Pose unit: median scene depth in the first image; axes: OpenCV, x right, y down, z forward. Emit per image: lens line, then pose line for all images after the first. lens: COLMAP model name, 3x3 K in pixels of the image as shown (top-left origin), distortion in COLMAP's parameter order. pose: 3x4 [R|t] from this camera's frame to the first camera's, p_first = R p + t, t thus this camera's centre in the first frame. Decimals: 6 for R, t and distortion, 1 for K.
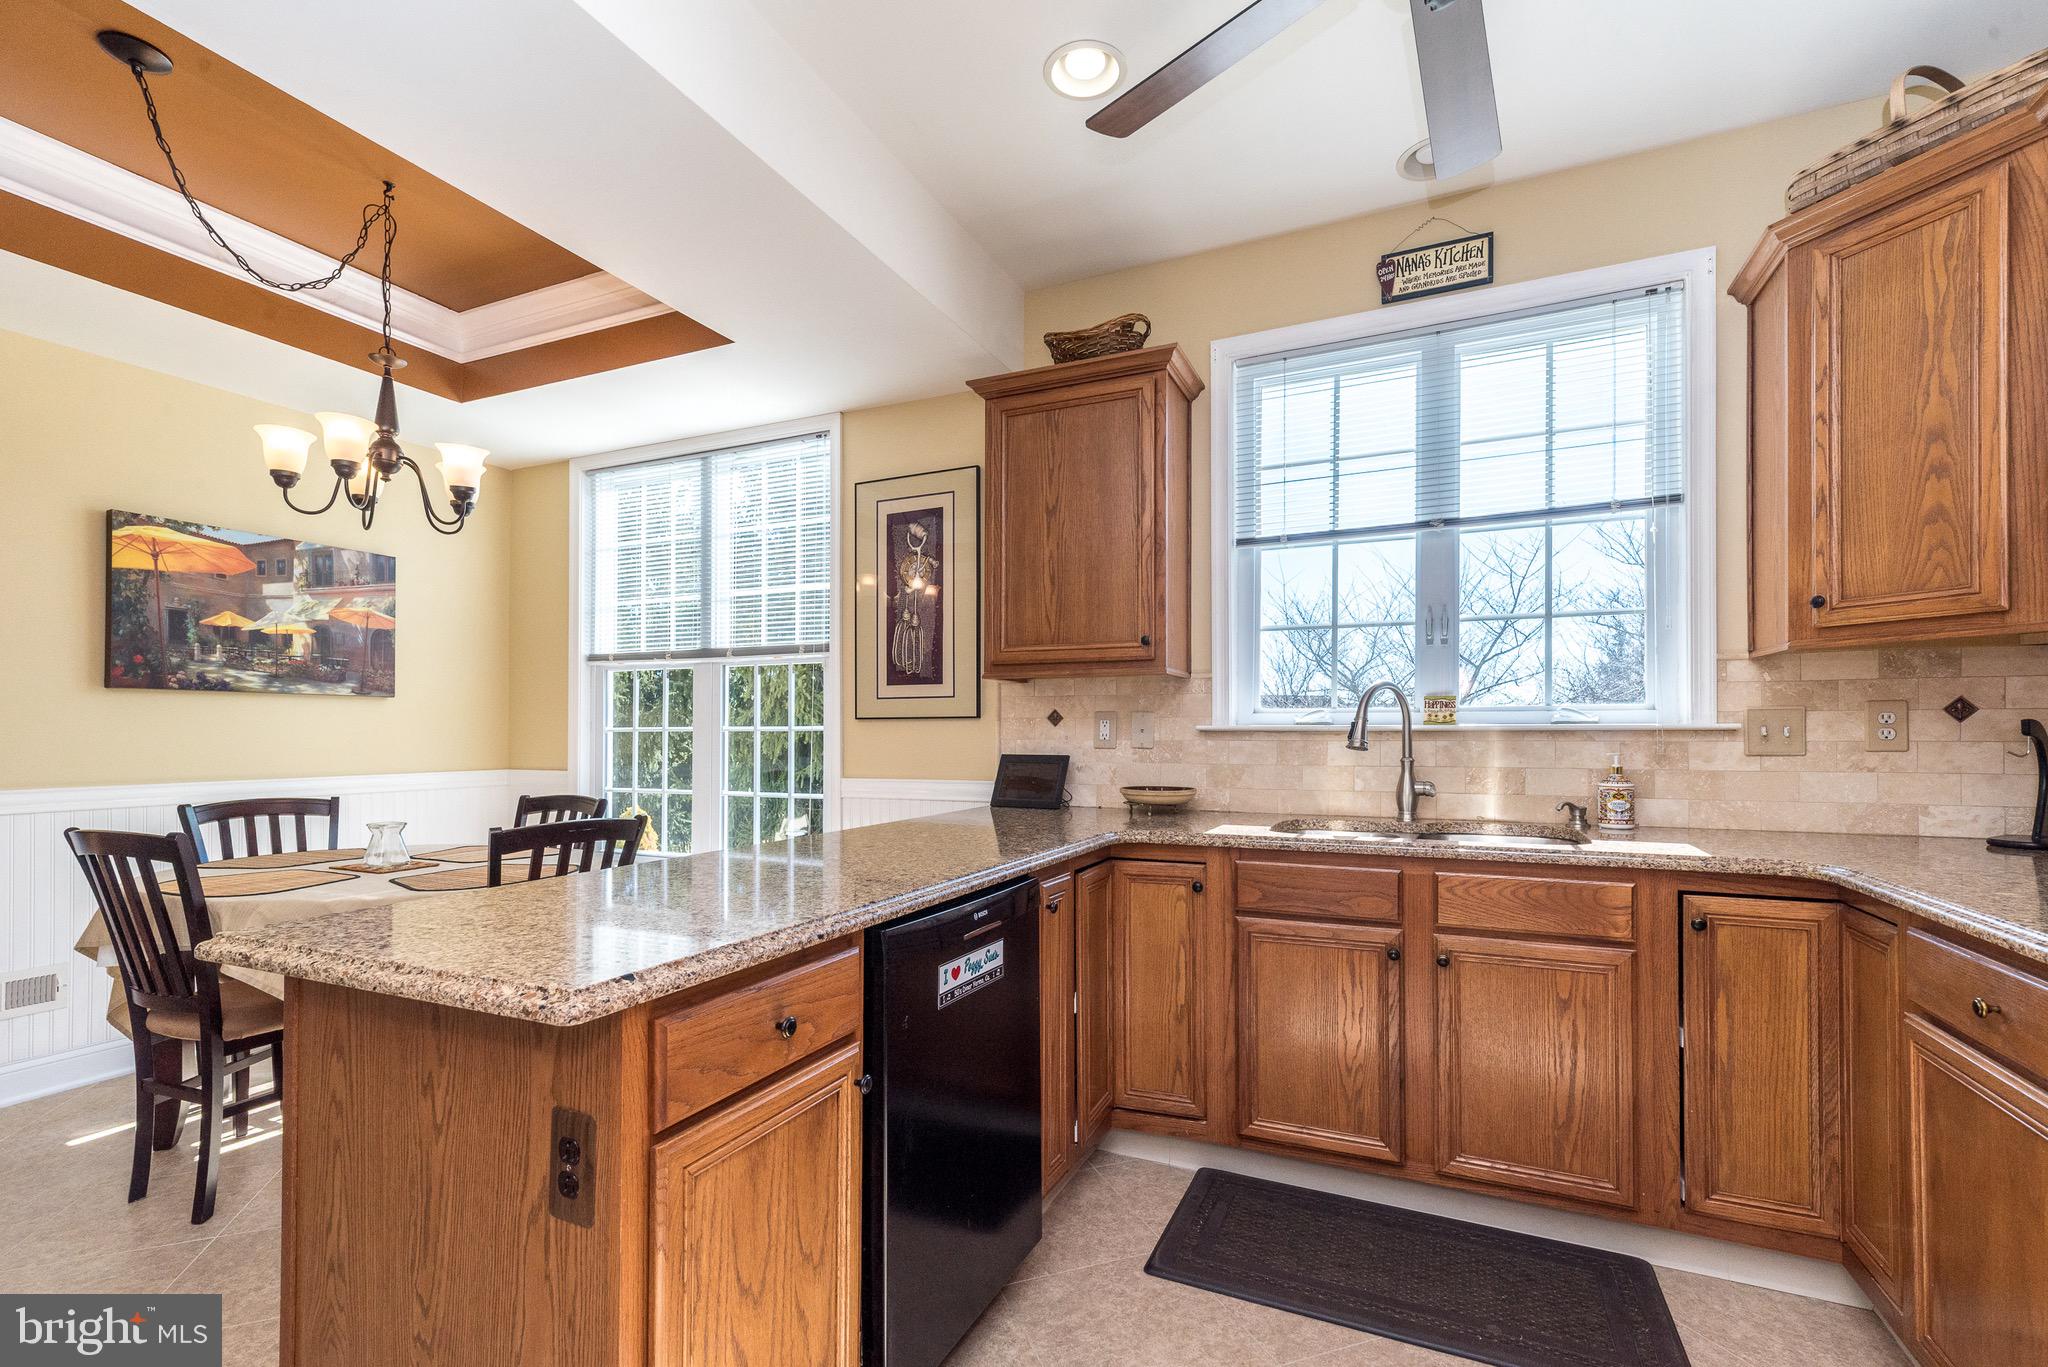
lens RADIAL K [[893.1, 0, 1013.2], [0, 893.1, 728.5], [0, 0, 1]] dist [0.006881, 0.000894]
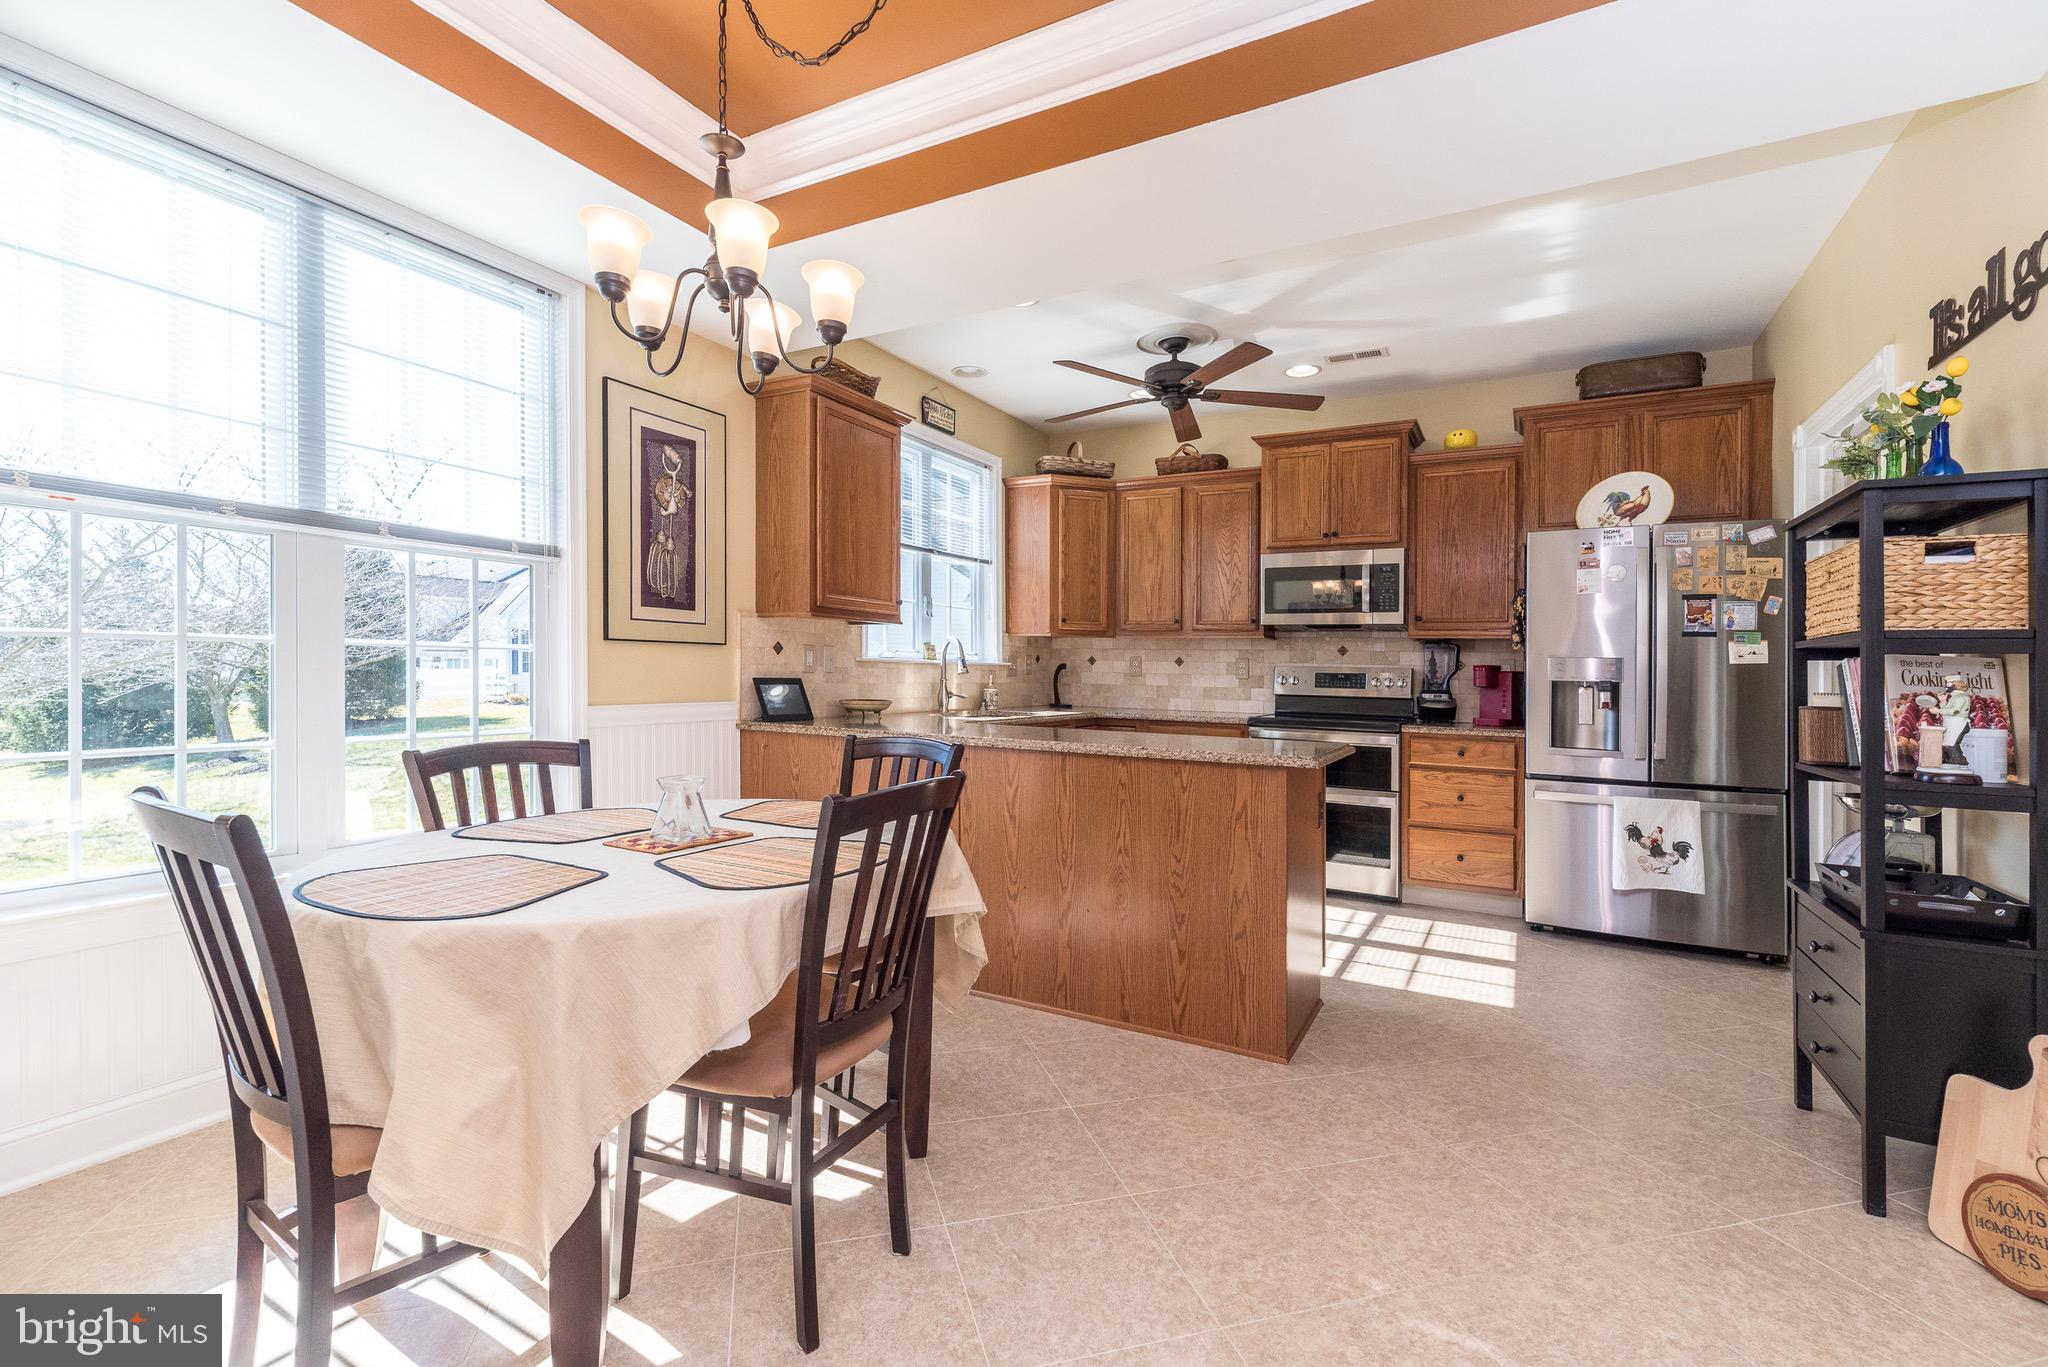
lens RADIAL K [[893.1, 0, 1039.5], [0, 893.1, 647.9], [0, 0, 1]] dist [0.006881, 0.000894]
pose [[0.073126, 0.026242, 0.996977, -1.072551], [-0.029444, 0.999275, -0.024142, 0.006895], [-0.996888, -0.027590, 0.073846, 0.510990]]
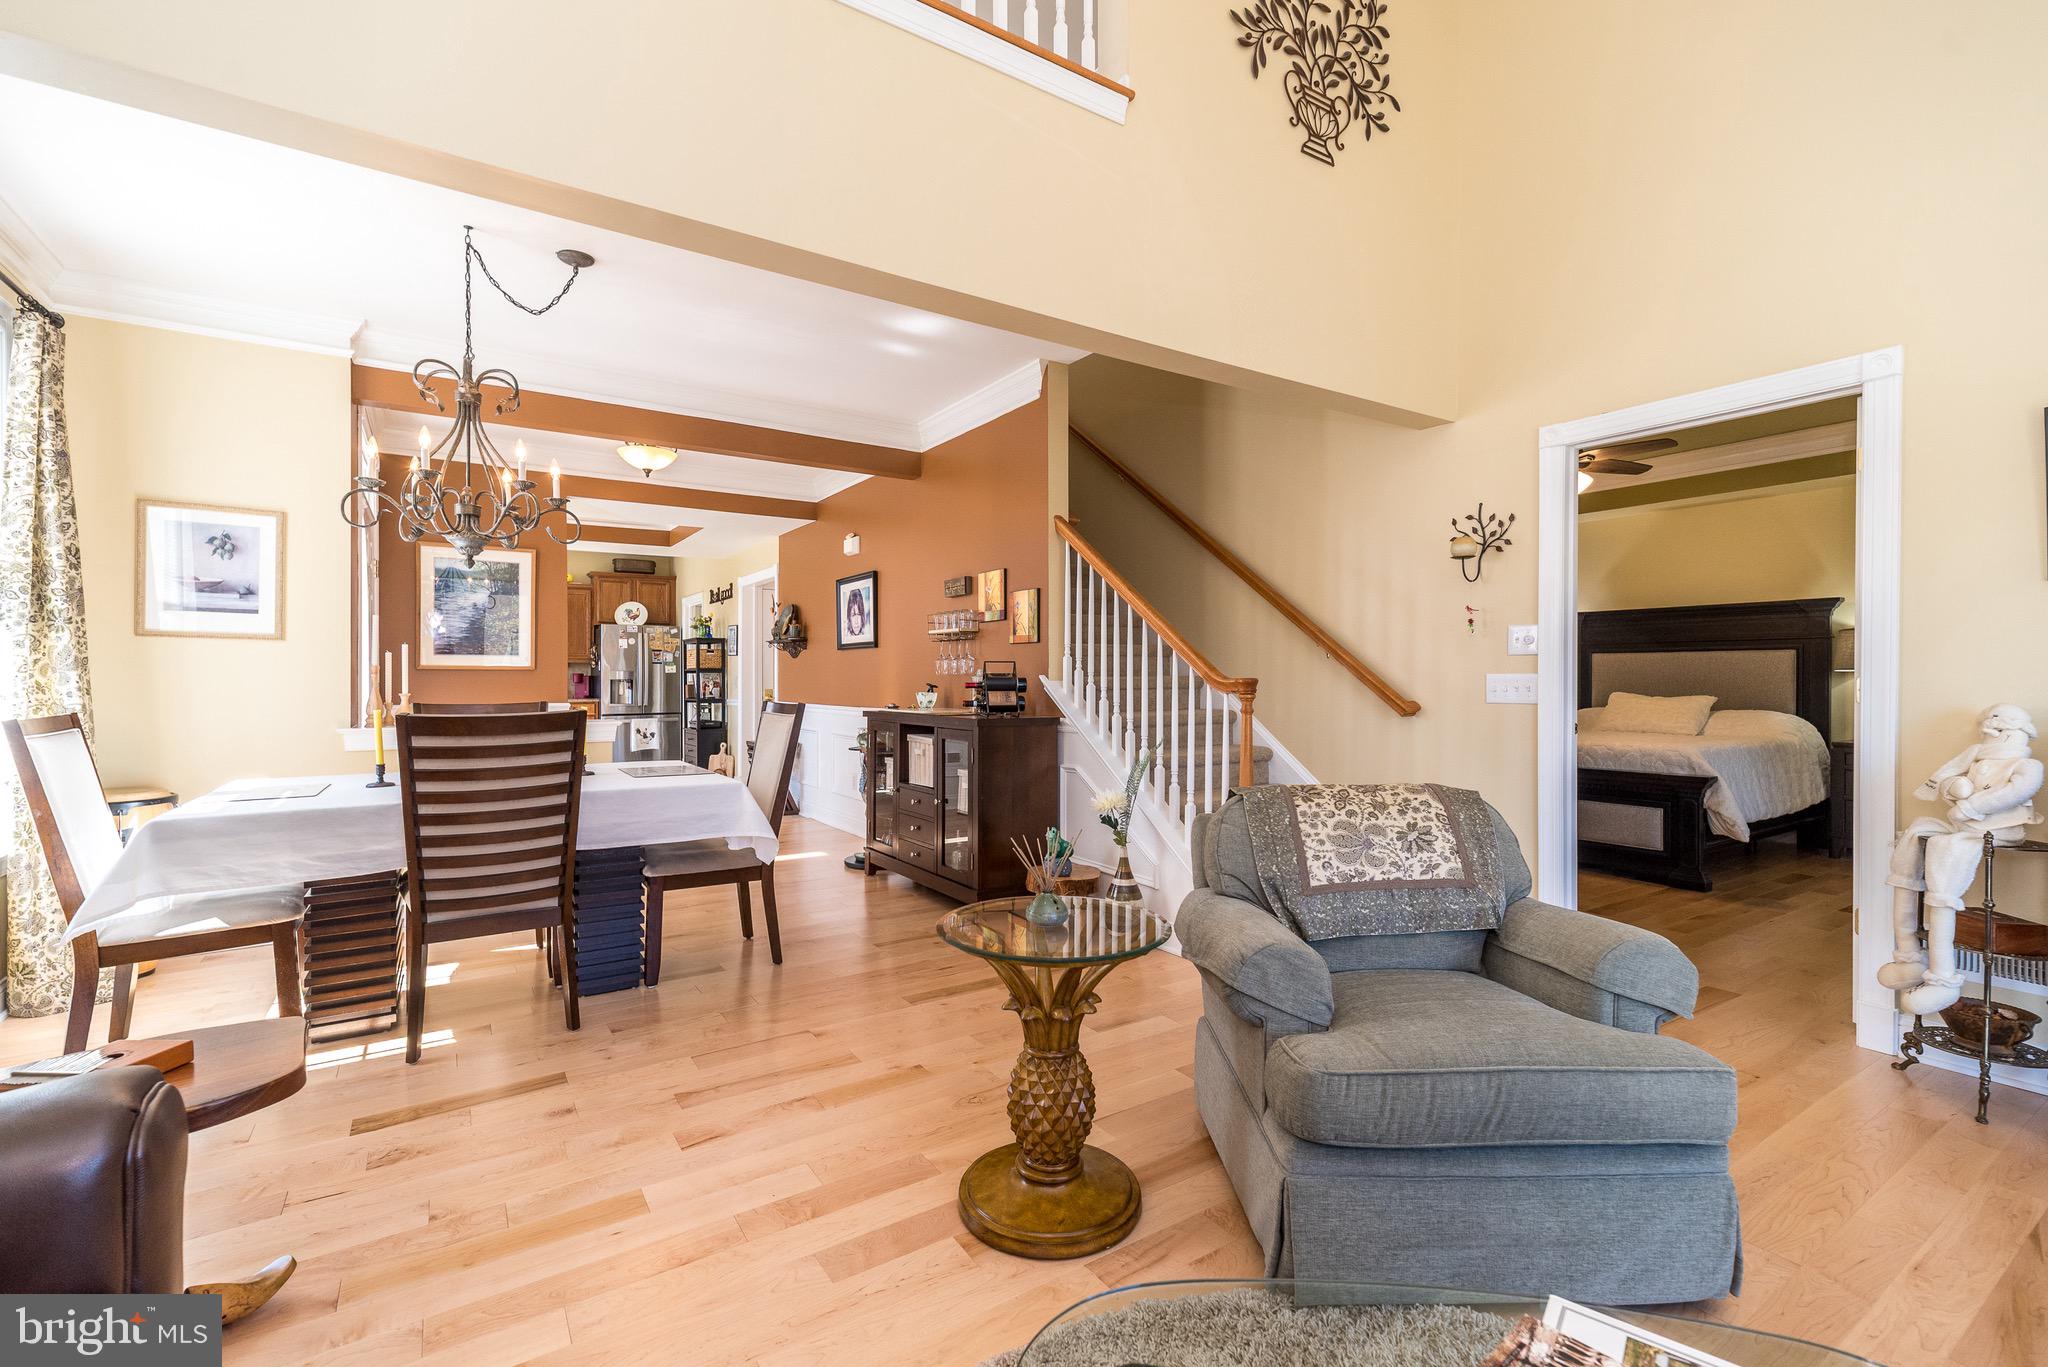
lens RADIAL K [[893.1, 0, 1021.0], [0, 893.1, 687.8], [0, 0, 1]] dist [0.006881, 0.000894]
pose [[-0.841605, -0.006924, 0.540049, -1.737553], [-0.004222, 0.999972, 0.006241, 0.006387], [-0.540077, 0.002972, -0.841610, 1.012599]]
